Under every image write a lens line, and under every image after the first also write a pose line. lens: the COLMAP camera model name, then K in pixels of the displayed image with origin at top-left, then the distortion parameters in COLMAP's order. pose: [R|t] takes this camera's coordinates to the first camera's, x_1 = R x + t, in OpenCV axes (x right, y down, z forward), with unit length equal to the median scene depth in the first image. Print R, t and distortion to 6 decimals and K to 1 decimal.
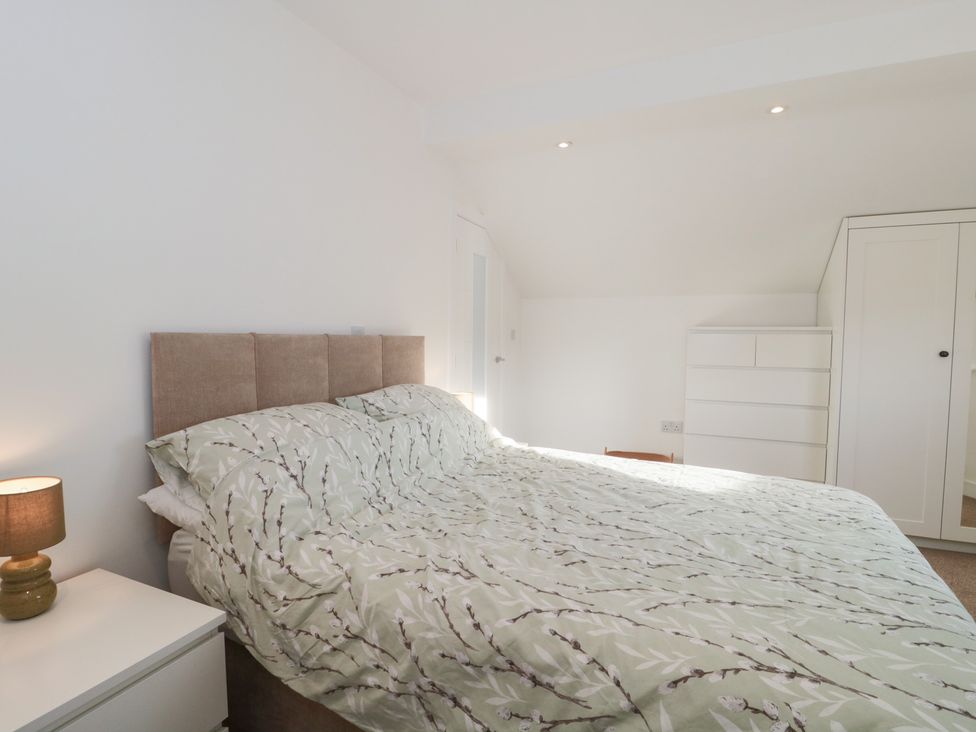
lens RADIAL K [[509.1, 0, 474.8], [0, 509.1, 364.8], [0, 0, 1]] dist [0.003097, -0.013198]
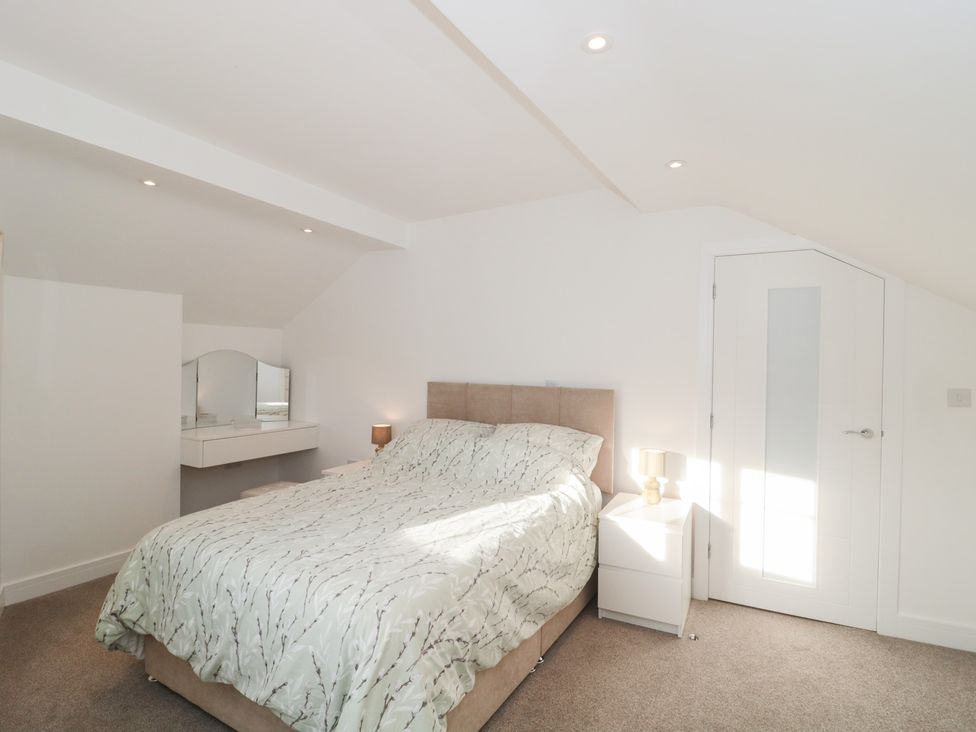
lens RADIAL K [[509.1, 0, 474.8], [0, 509.1, 364.8], [0, 0, 1]] dist [0.003097, -0.013198]
pose [[-0.093774, -0.021644, -0.995358, 2.223154], [-0.038082, 0.999110, -0.018137, -0.142757], [0.994865, 0.036204, -0.094515, 1.486598]]
